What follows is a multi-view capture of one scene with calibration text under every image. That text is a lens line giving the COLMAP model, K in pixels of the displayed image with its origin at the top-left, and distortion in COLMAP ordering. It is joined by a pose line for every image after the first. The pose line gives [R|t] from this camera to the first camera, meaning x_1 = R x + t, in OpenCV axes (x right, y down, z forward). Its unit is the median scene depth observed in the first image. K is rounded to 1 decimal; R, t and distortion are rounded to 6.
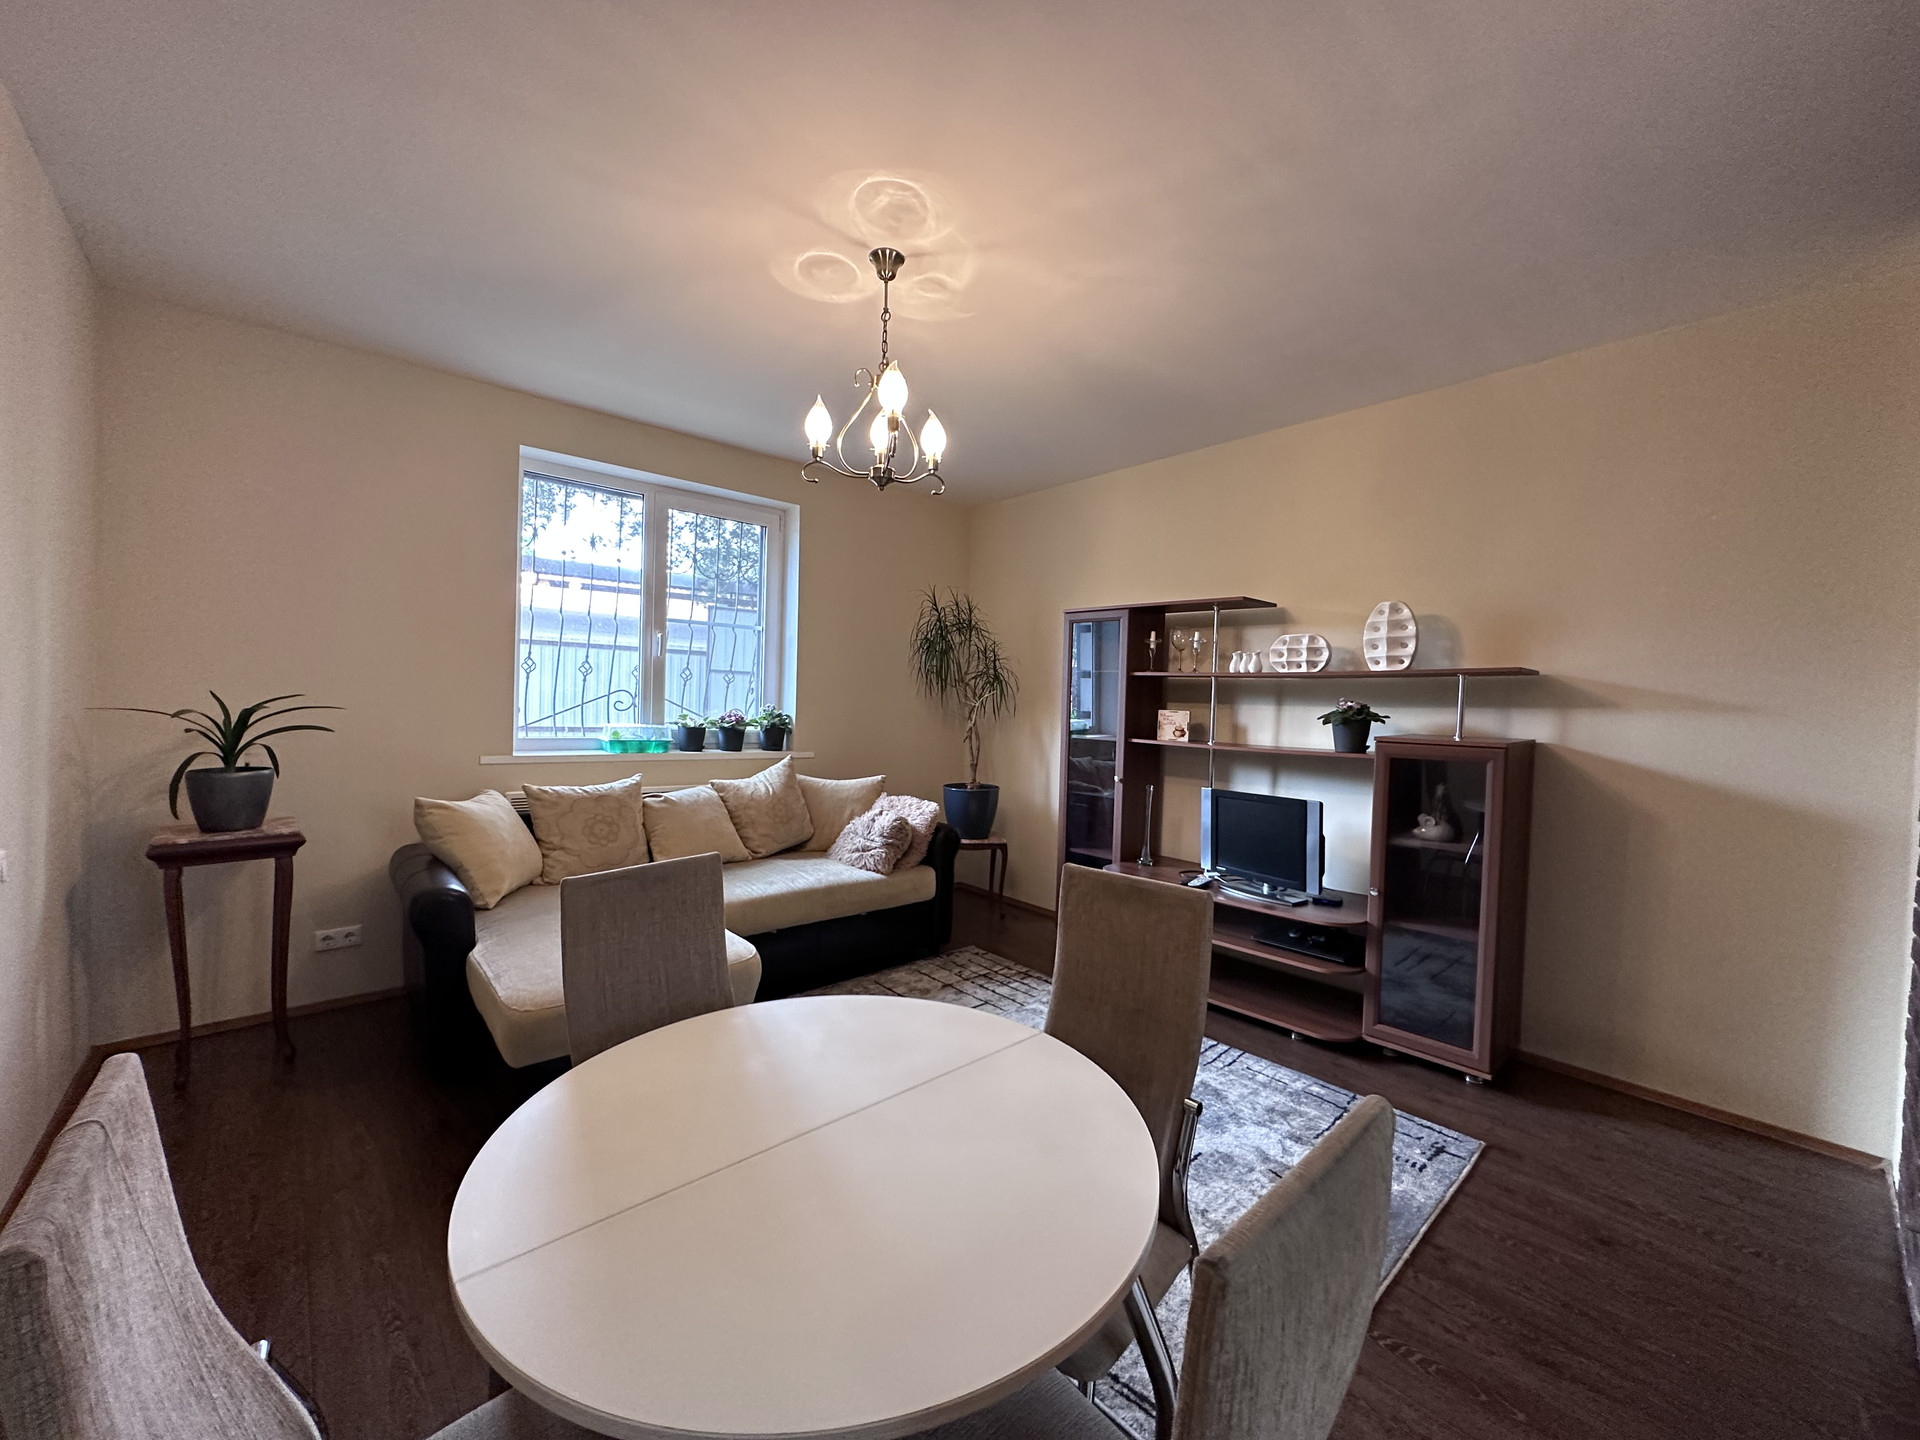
lens RADIAL K [[758.9, 0, 964.6], [0, 758.9, 713.2], [0, 0, 1]] dist [-0.011372, 0.001474]
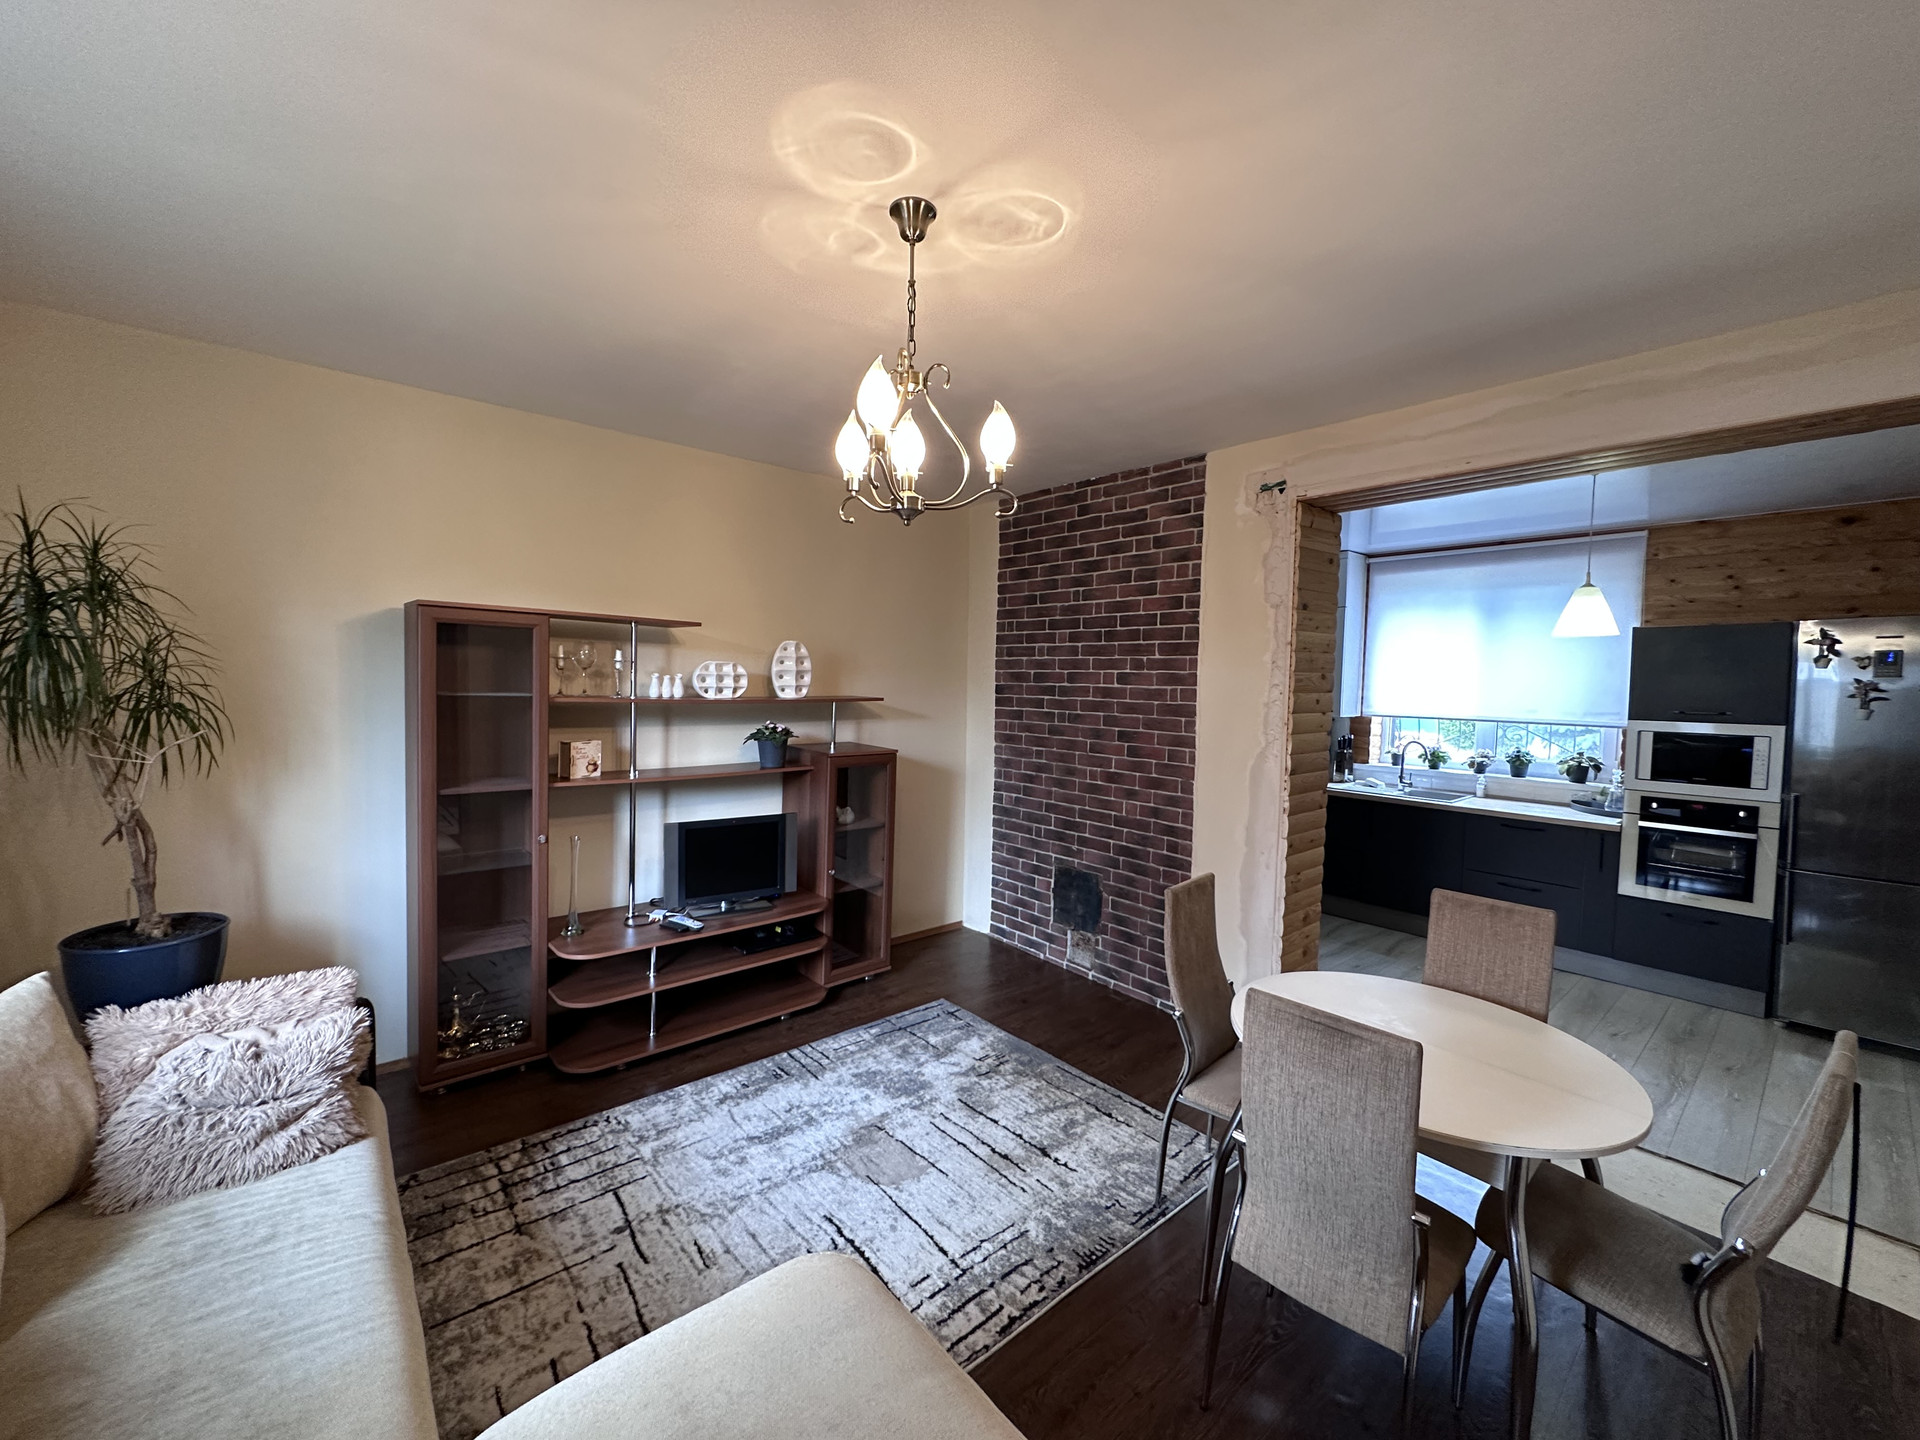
lens RADIAL K [[758.9, 0, 956.3], [0, 758.9, 713.3], [0, 0, 1]] dist [-0.011372, 0.001474]
pose [[0.016862, -0.073190, 0.997175, -0.678625], [-0.011561, 0.997236, 0.073390, -0.124697], [-0.999791, -0.012766, 0.015969, 0.721895]]
